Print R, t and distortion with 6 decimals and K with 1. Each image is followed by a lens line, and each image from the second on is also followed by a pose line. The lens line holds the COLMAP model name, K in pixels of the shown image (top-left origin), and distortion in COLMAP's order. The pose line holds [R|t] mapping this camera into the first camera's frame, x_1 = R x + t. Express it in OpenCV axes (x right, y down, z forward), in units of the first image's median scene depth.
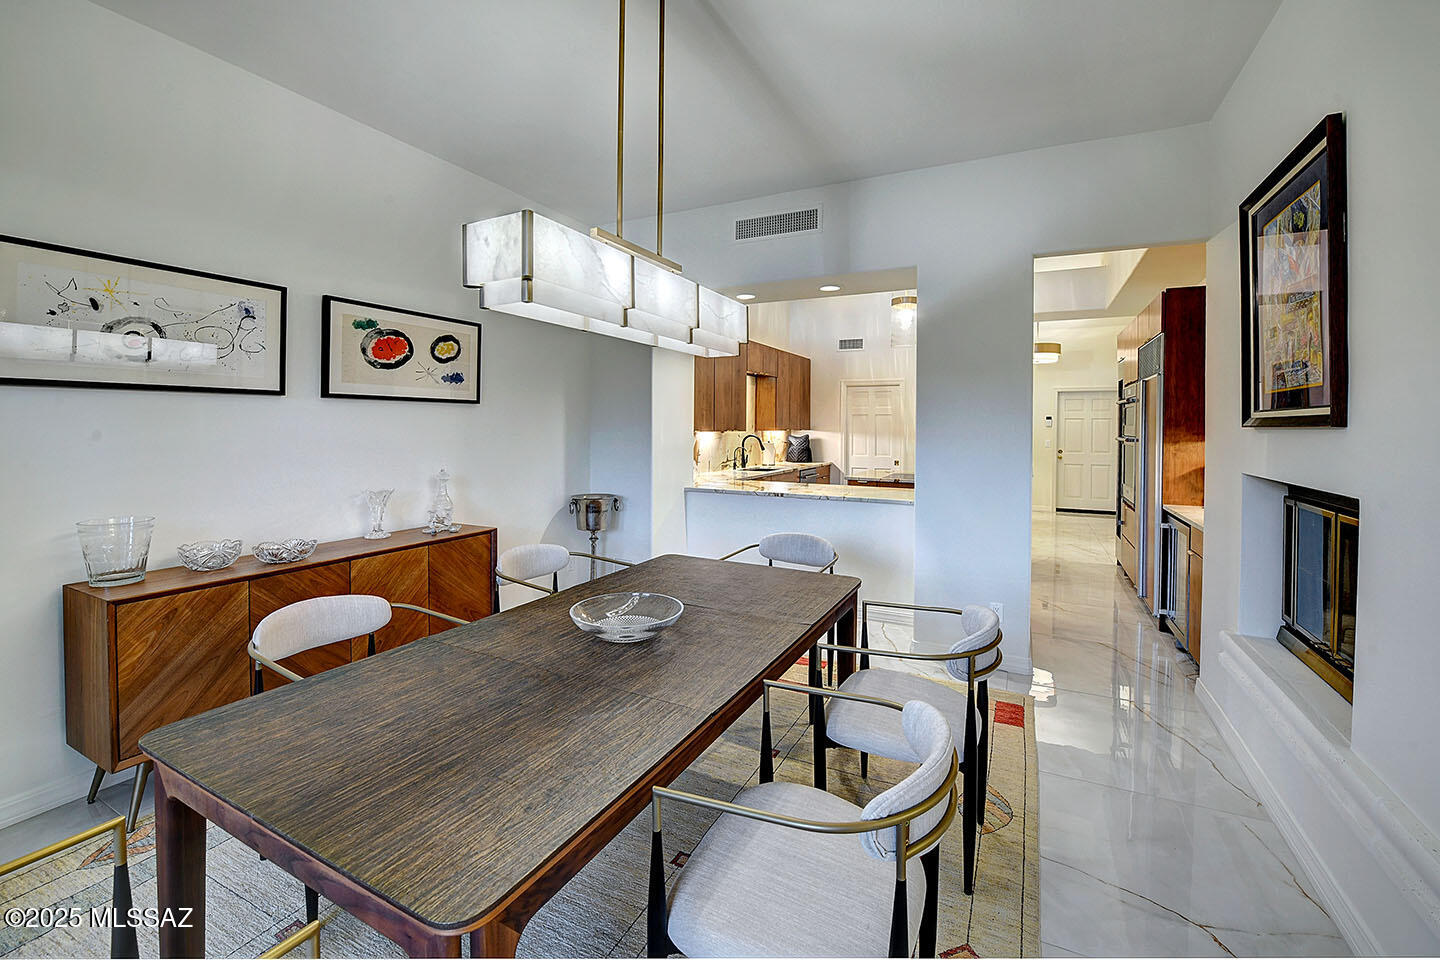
lens RADIAL K [[591.1, 0, 723.3], [0, 591.1, 434.1], [0, 0, 1]] dist [-0.003189, -0.000175]
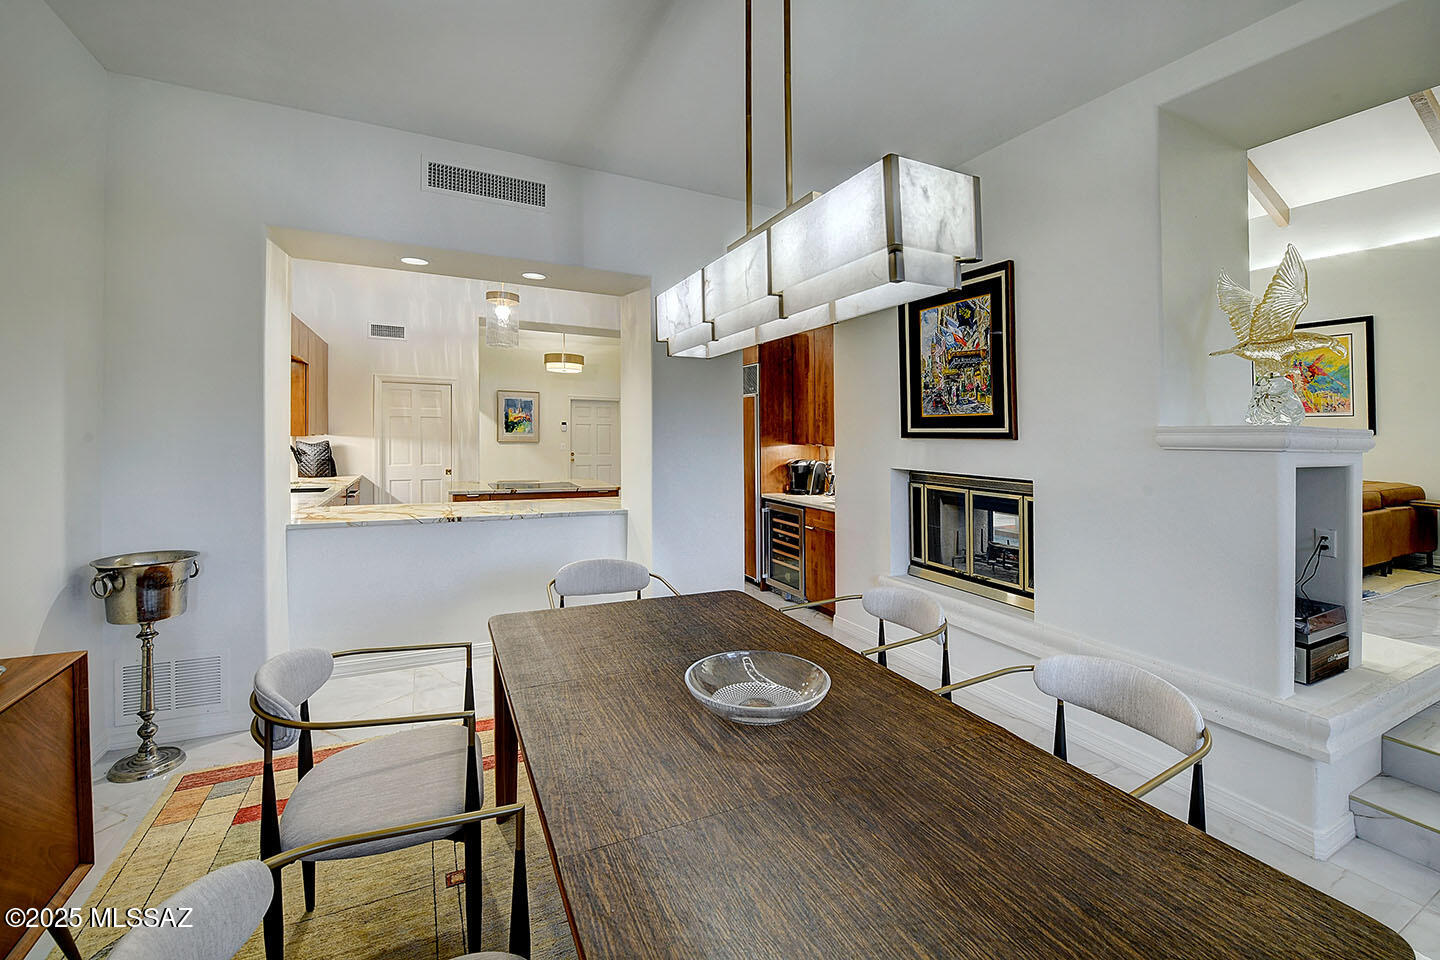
lens RADIAL K [[606.8, 0, 718.8], [0, 606.8, 427.0], [0, 0, 1]] dist [-0.014867, 0.000080]
pose [[0.602050, 0.010035, 0.798396, -0.352277], [0.001815, 0.999901, -0.013937, -0.009927], [-0.798457, 0.009840, 0.601972, 0.235926]]
